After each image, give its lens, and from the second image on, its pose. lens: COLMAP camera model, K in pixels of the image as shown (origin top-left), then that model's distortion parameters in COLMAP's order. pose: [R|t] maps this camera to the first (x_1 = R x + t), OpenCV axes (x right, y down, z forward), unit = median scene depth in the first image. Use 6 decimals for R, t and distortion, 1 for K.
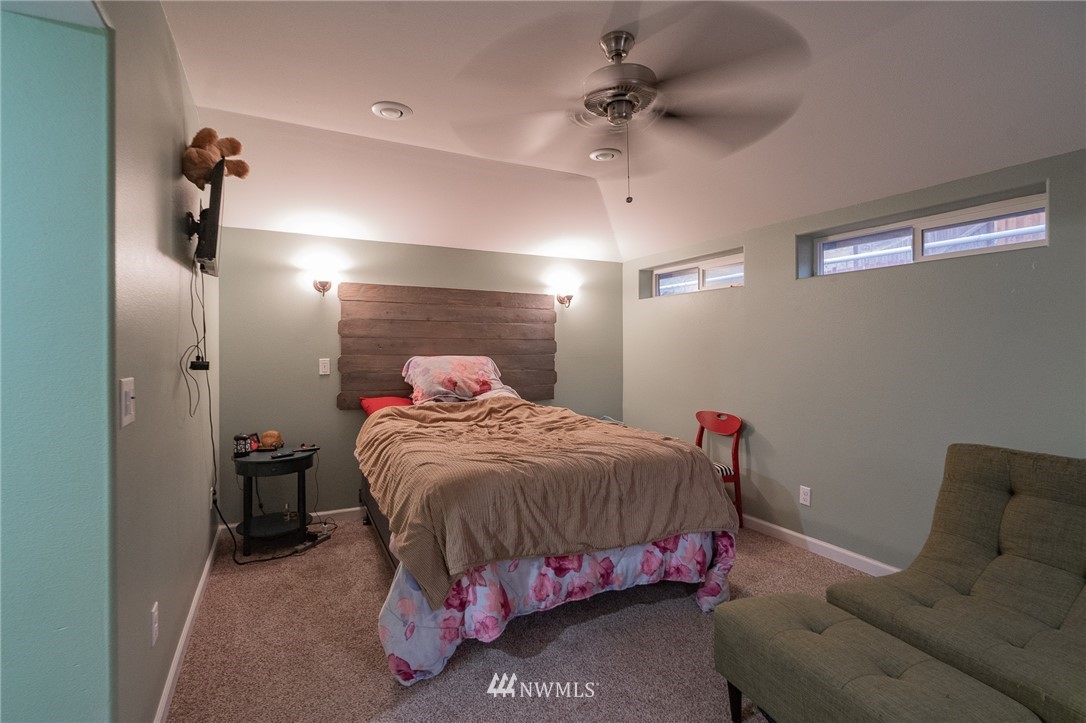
lens RADIAL K [[489.3, 0, 540.1], [0, 489.3, 354.2], [0, 0, 1]] dist [-0.005382, 0.001930]
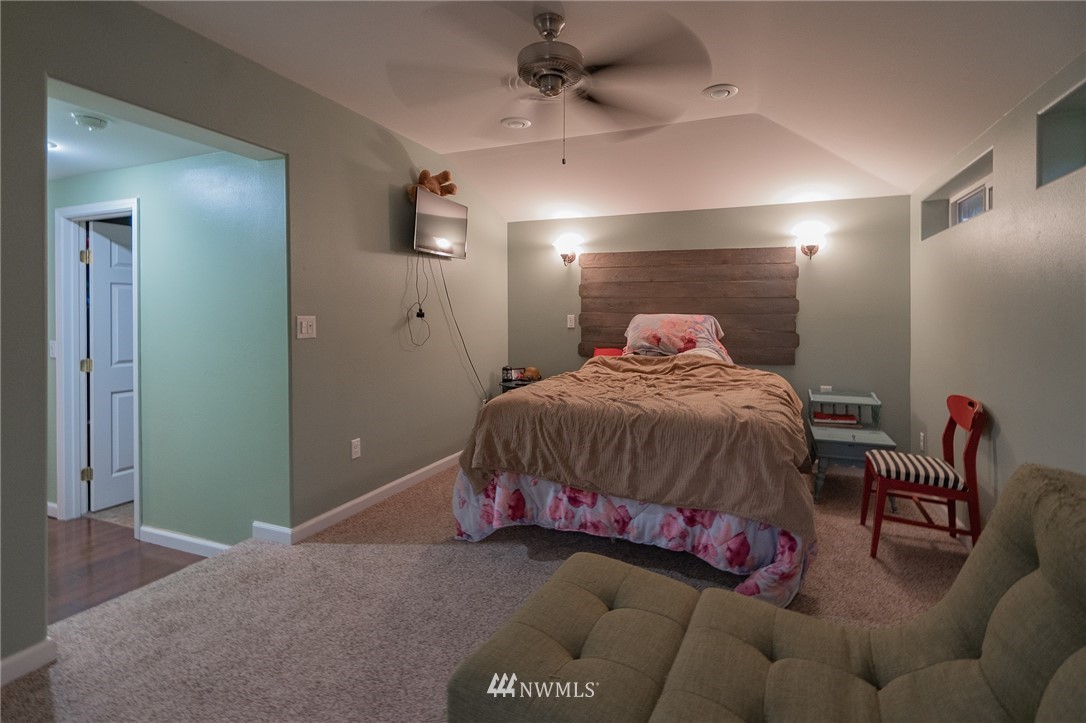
lens RADIAL K [[489.3, 0, 571.3], [0, 489.3, 320.2], [0, 0, 1]] dist [-0.005382, 0.001930]
pose [[0.685522, 0.015264, -0.727892, 0.670274], [-0.014090, 0.999871, 0.007698, 0.017697], [0.727915, 0.004979, 0.685649, 0.181411]]
